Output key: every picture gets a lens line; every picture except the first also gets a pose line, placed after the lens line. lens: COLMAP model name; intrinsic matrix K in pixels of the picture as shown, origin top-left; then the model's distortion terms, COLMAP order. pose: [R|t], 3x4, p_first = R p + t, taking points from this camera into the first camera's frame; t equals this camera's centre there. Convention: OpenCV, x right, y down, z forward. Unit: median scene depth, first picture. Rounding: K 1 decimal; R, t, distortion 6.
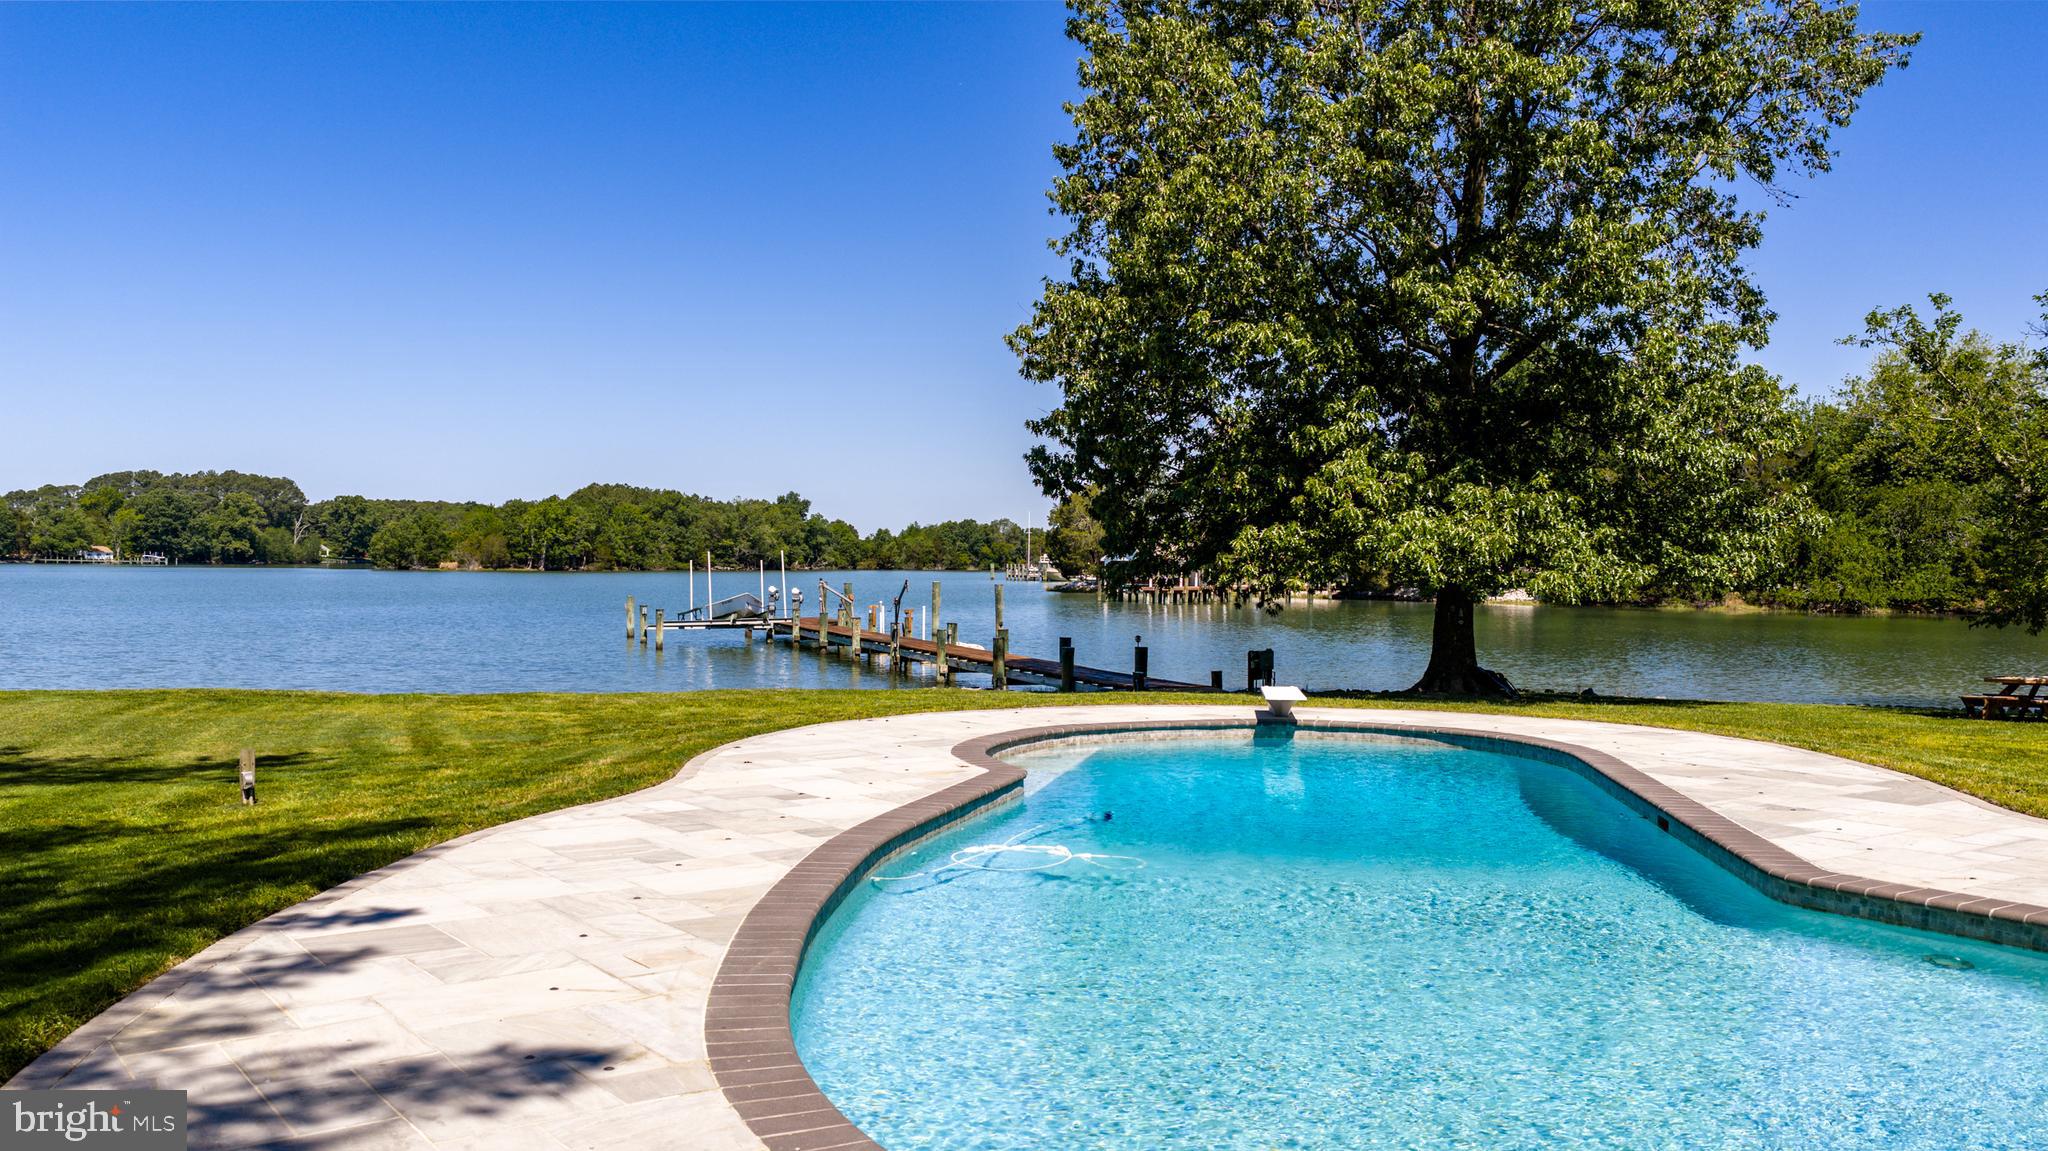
lens RADIAL K [[1688.0, 0, 1023.6], [0, 1688.0, 575.0], [0, 0, 1]] dist [0.016705, -0.045300]
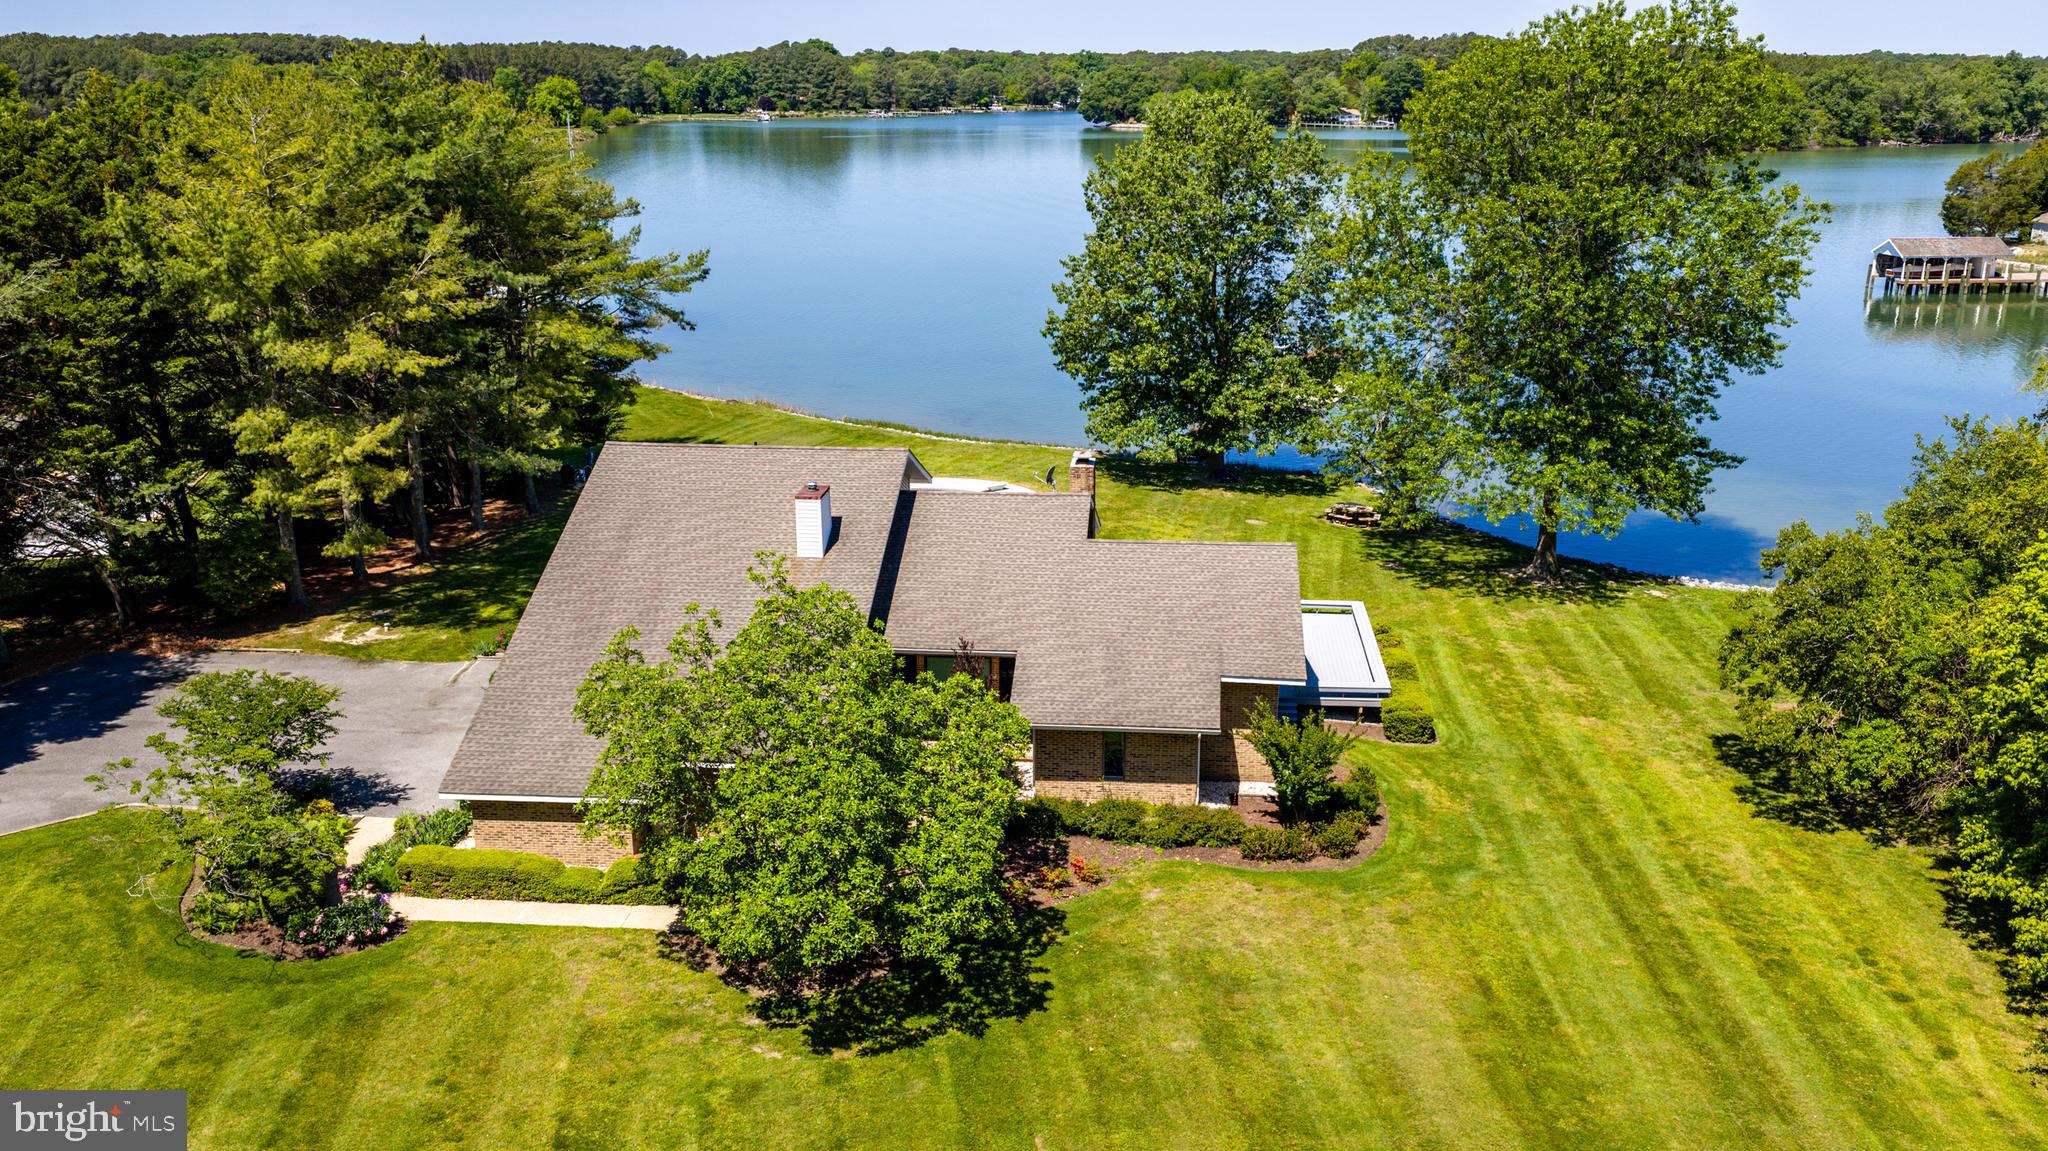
lens RADIAL K [[1688.0, 0, 1033.7], [0, 1688.0, 578.4], [0, 0, 1]] dist [0.016705, -0.045300]
pose [[0.748705, 0.182076, -0.637408, 0.124043], [0.002213, 0.960848, 0.277067, -0.036288], [0.662900, -0.208852, 0.718988, -0.084676]]
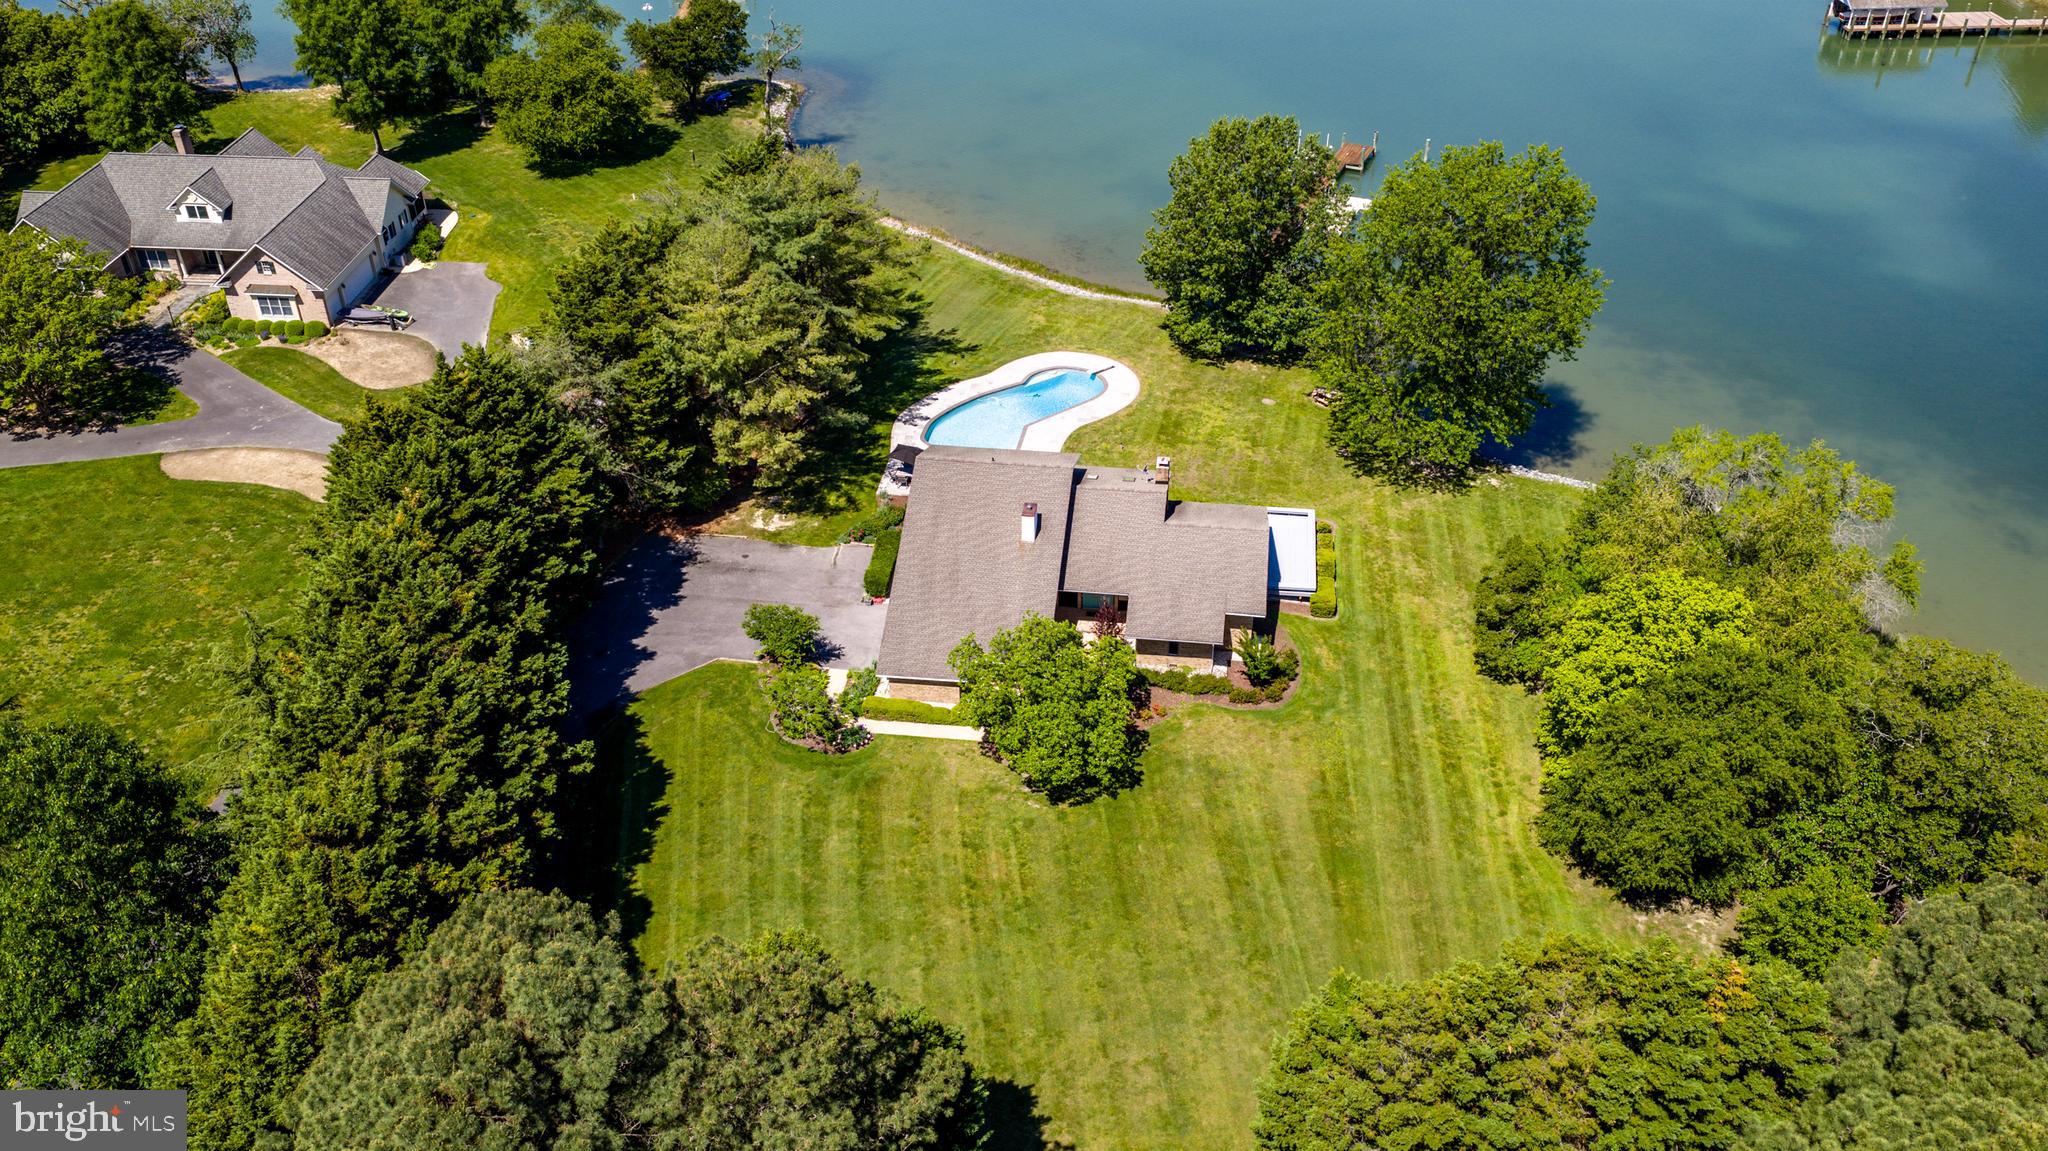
lens RADIAL K [[1688.0, 0, 1027.8], [0, 1688.0, 572.7], [0, 0, 1]] dist [0.016705, -0.045300]
pose [[0.720159, 0.390368, -0.573572, 0.172134], [0.007447, 0.822303, 0.569001, -0.129084], [0.693770, -0.414042, 0.589281, -0.147612]]
